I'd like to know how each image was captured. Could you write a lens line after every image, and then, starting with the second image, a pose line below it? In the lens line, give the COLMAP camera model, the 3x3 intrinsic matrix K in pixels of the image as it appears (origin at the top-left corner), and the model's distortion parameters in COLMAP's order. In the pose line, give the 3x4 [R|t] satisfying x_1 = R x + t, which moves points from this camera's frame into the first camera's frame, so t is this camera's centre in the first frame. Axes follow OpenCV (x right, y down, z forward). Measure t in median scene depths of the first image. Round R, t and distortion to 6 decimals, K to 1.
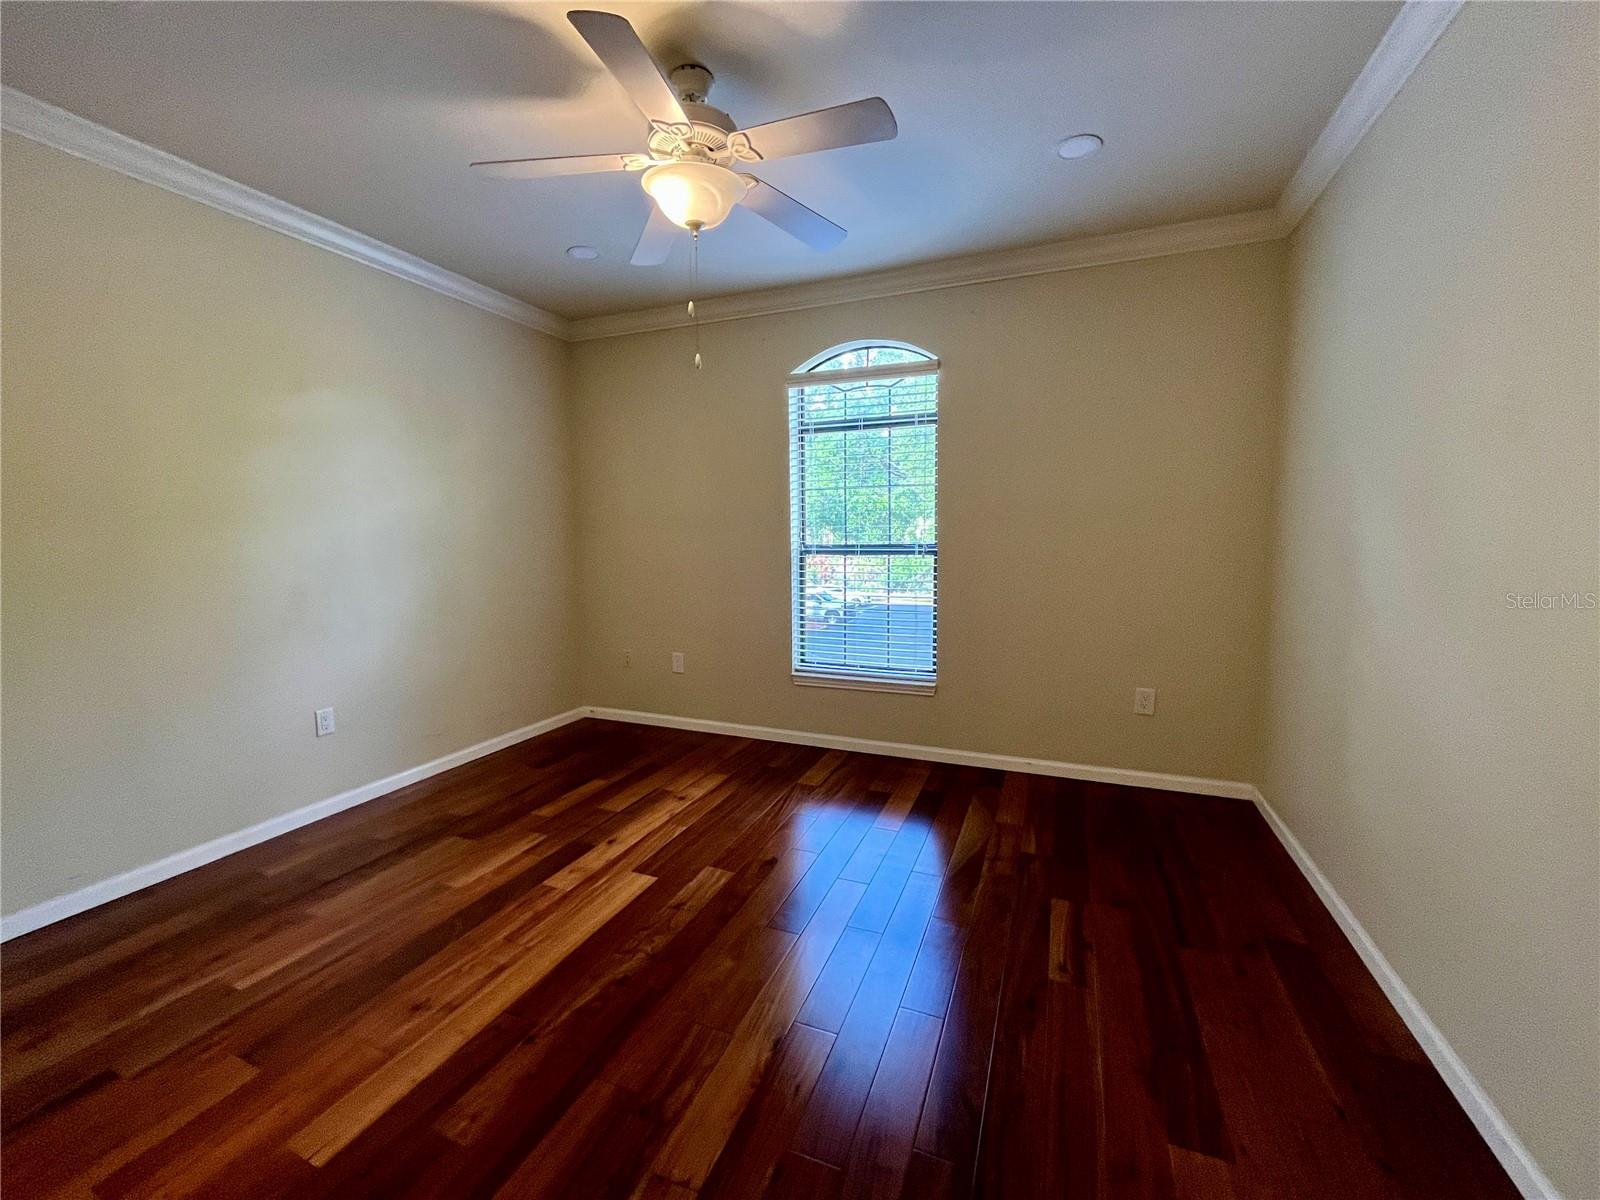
lens RADIAL K [[642.4, 0, 801.9], [0, 642.4, 596.9], [0, 0, 1]] dist [-0.001158, 0.000159]
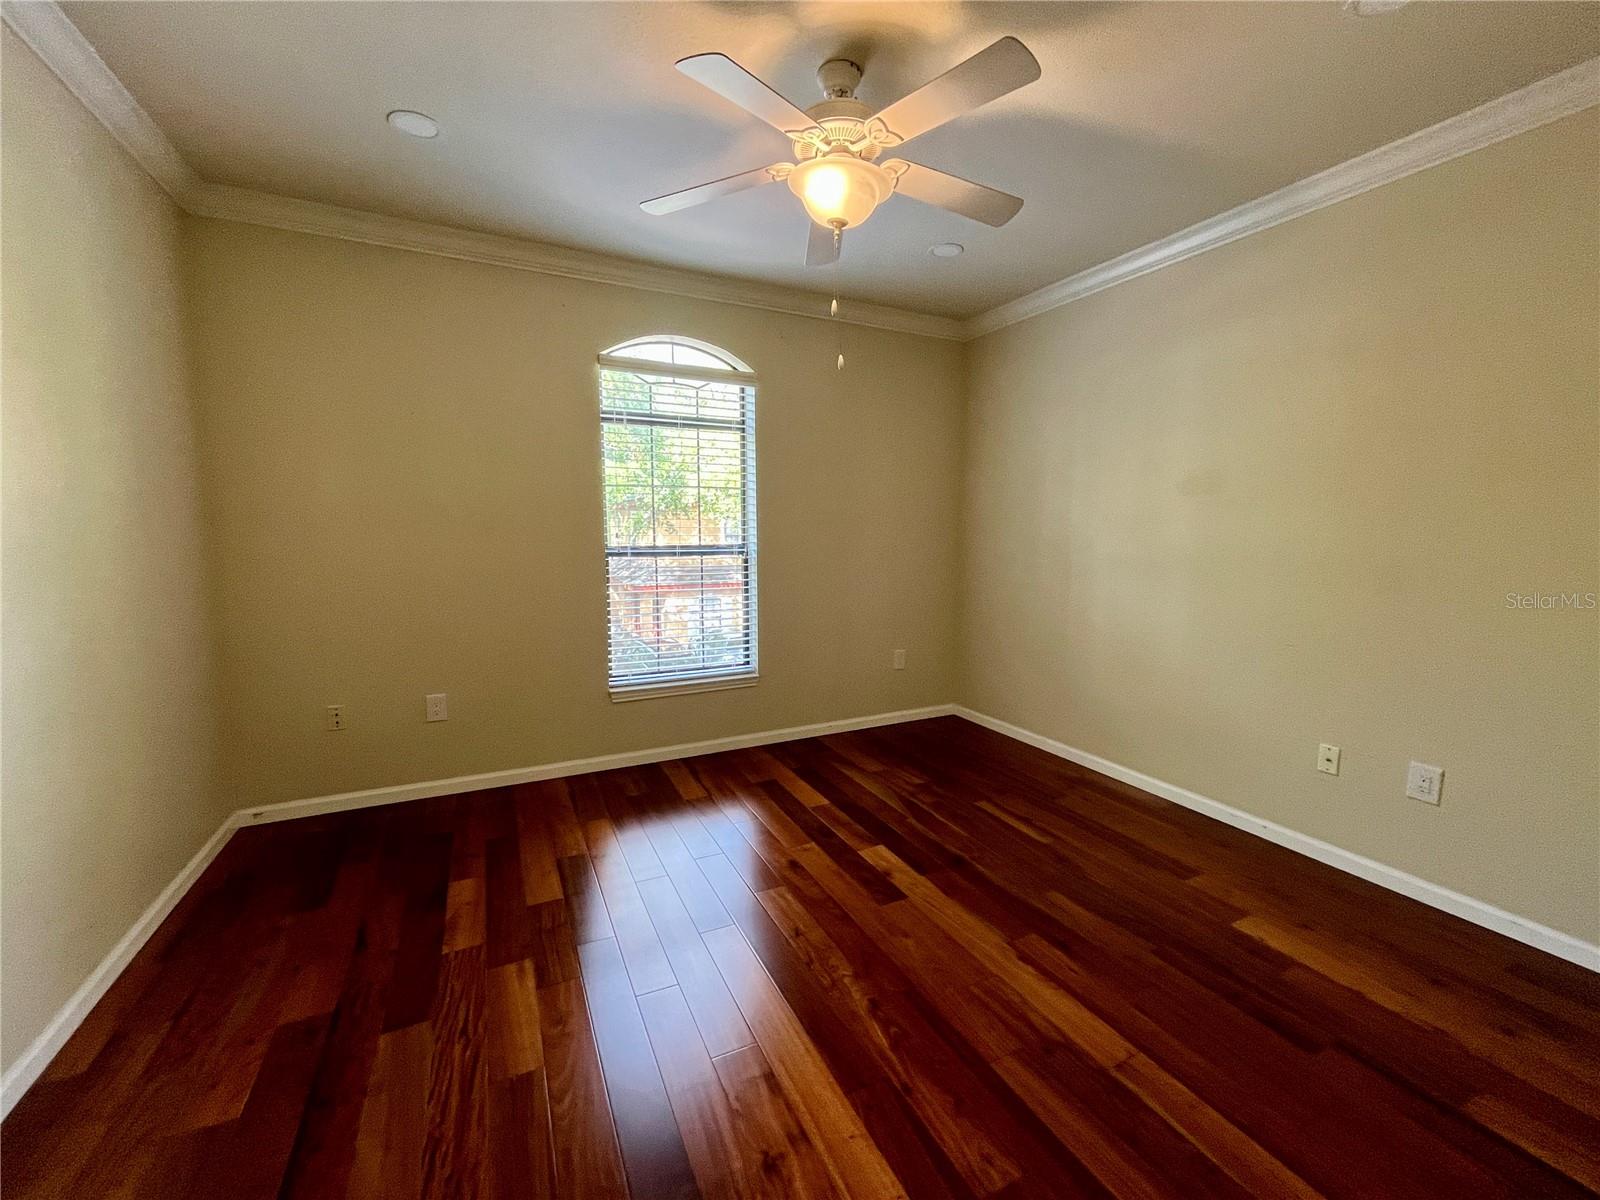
lens RADIAL K [[642.4, 0, 801.9], [0, 642.4, 596.9], [0, 0, 1]] dist [-0.001158, 0.000159]
pose [[0.663425, -0.070026, 0.744959, -0.576374], [0.067257, 0.997162, 0.033838, -0.027431], [-0.745214, 0.027655, 0.666252, 0.238548]]
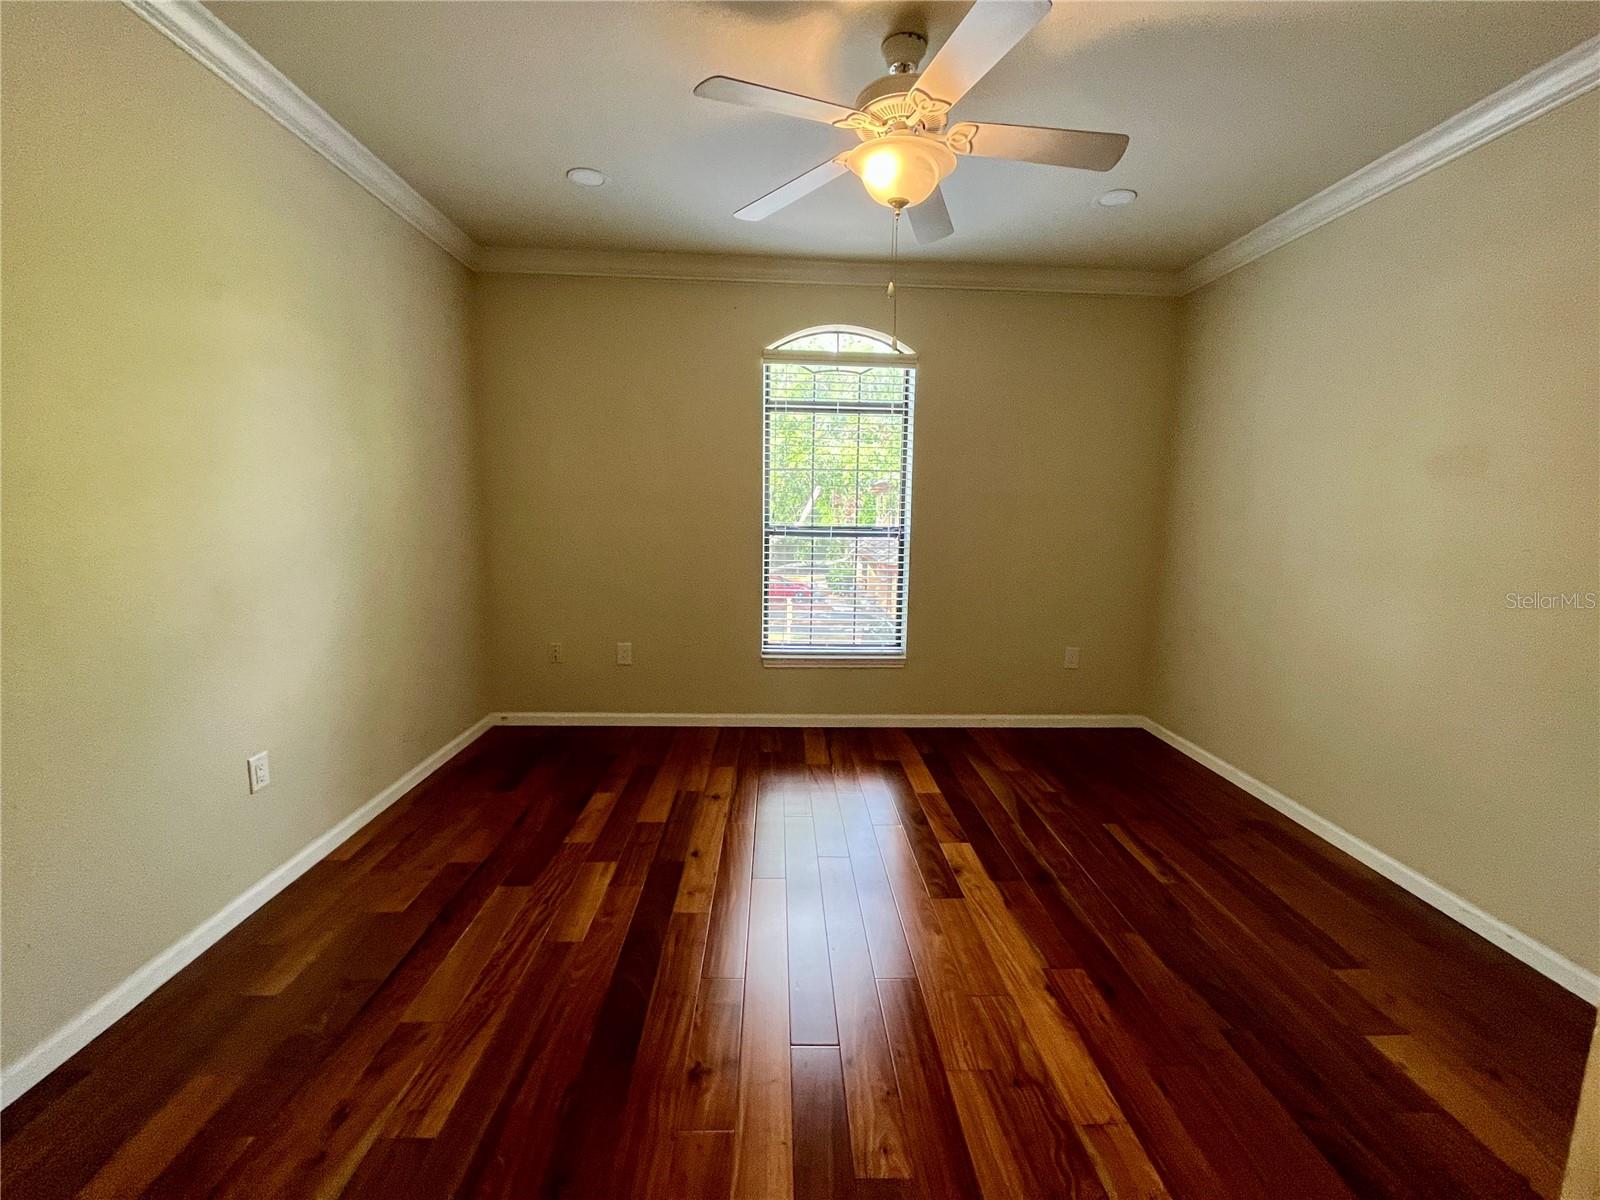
lens RADIAL K [[640.6, 0, 803.4], [0, 640.6, 595.8], [0, 0, 1]] dist [-0.001244, 0.000023]
pose [[0.909311, -0.033803, 0.414742, -0.423344], [0.016986, 0.998880, 0.044170, -0.019308], [-0.415770, -0.033119, 0.908866, 0.096554]]
